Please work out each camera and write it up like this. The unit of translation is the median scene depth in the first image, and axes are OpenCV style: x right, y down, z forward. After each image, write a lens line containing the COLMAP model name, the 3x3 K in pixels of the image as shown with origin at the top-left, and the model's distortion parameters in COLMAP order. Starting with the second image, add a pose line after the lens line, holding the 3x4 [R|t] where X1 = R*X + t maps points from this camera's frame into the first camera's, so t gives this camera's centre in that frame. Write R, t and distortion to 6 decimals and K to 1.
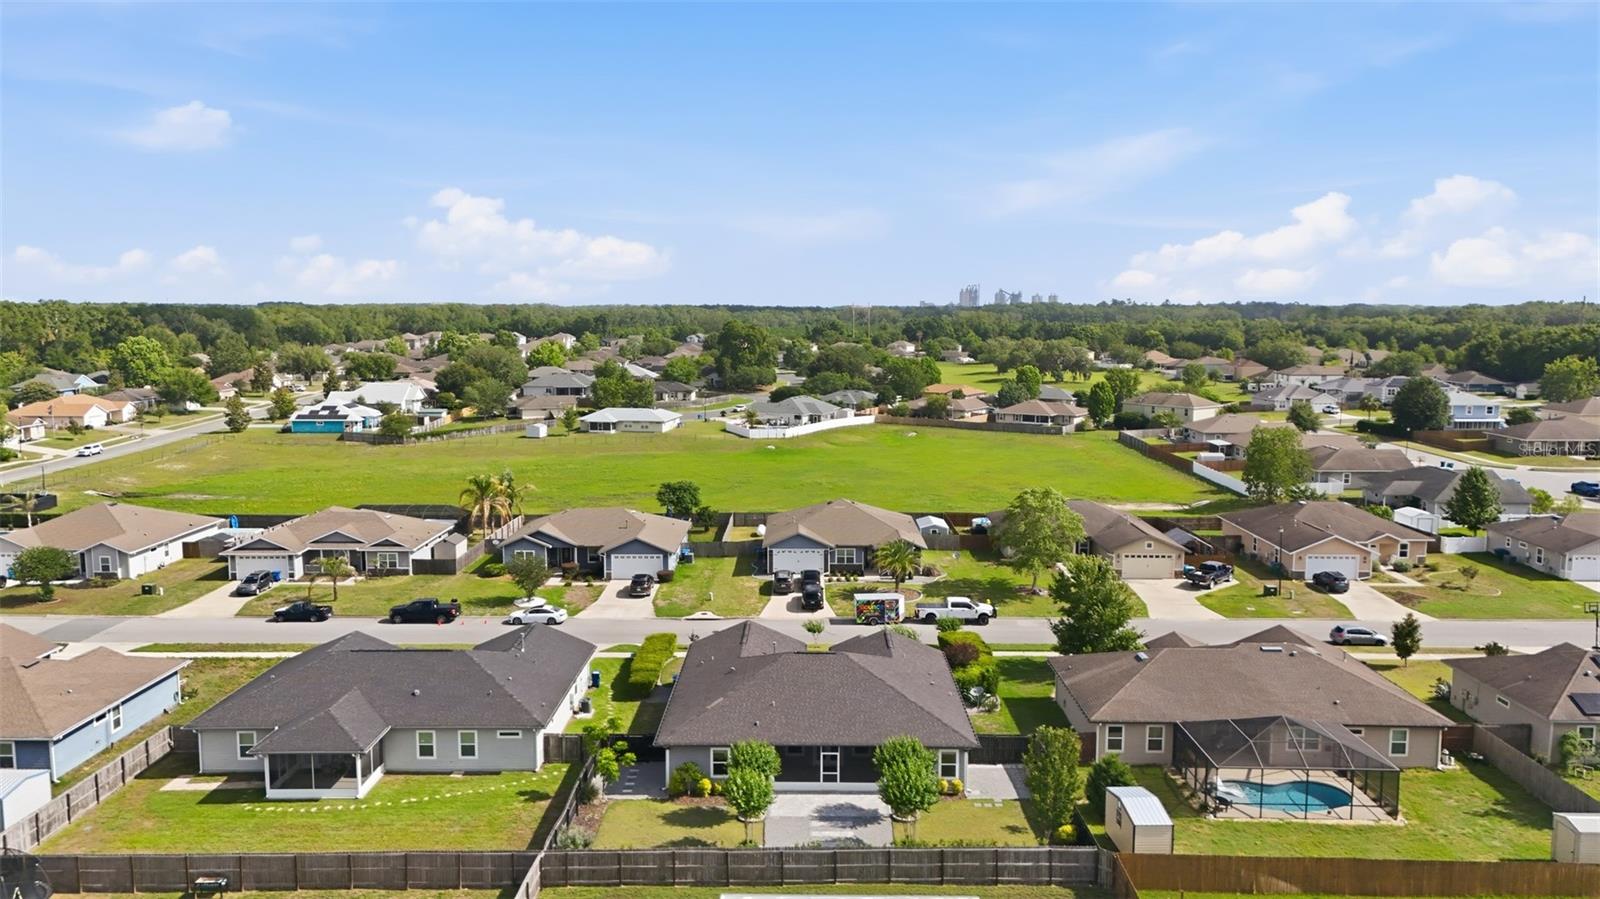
lens RADIAL K [[1168.4, 0, 797.6], [0, 1168.4, 460.4], [0, 0, 1]] dist [0.103998, -0.122052]
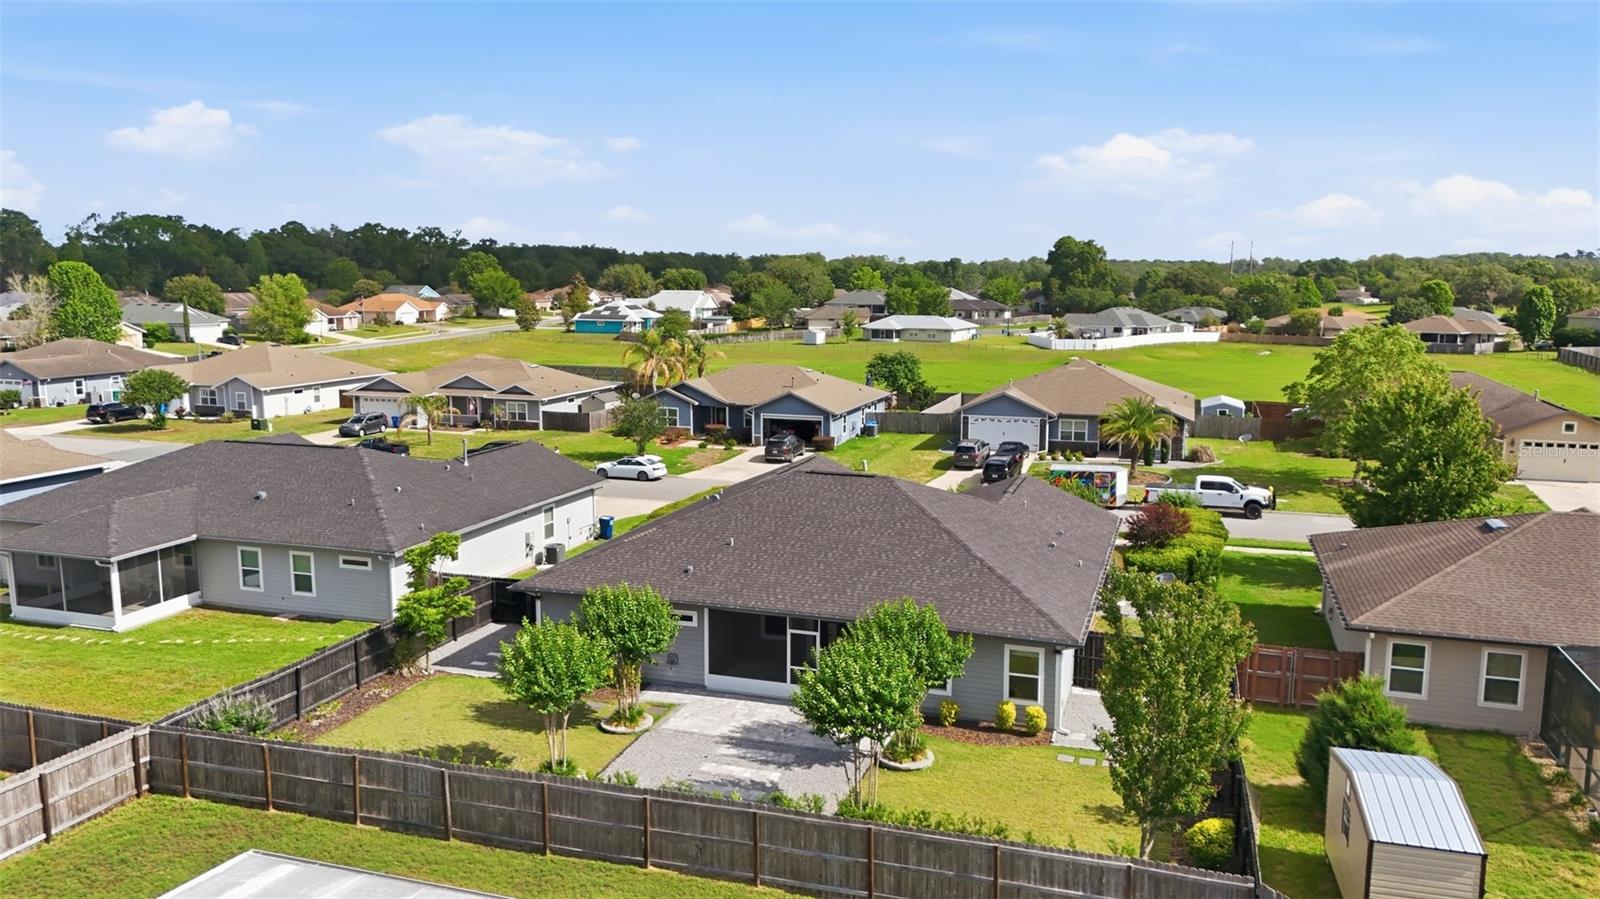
lens RADIAL K [[1168.4, 0, 797.6], [0, 1168.4, 460.4], [0, 0, 1]] dist [0.103998, -0.122052]
pose [[0.950756, 0.049827, -0.305909, 0.103070], [-0.041152, 0.998549, 0.034745, 0.083802], [0.307197, -0.020445, 0.951426, 0.269774]]
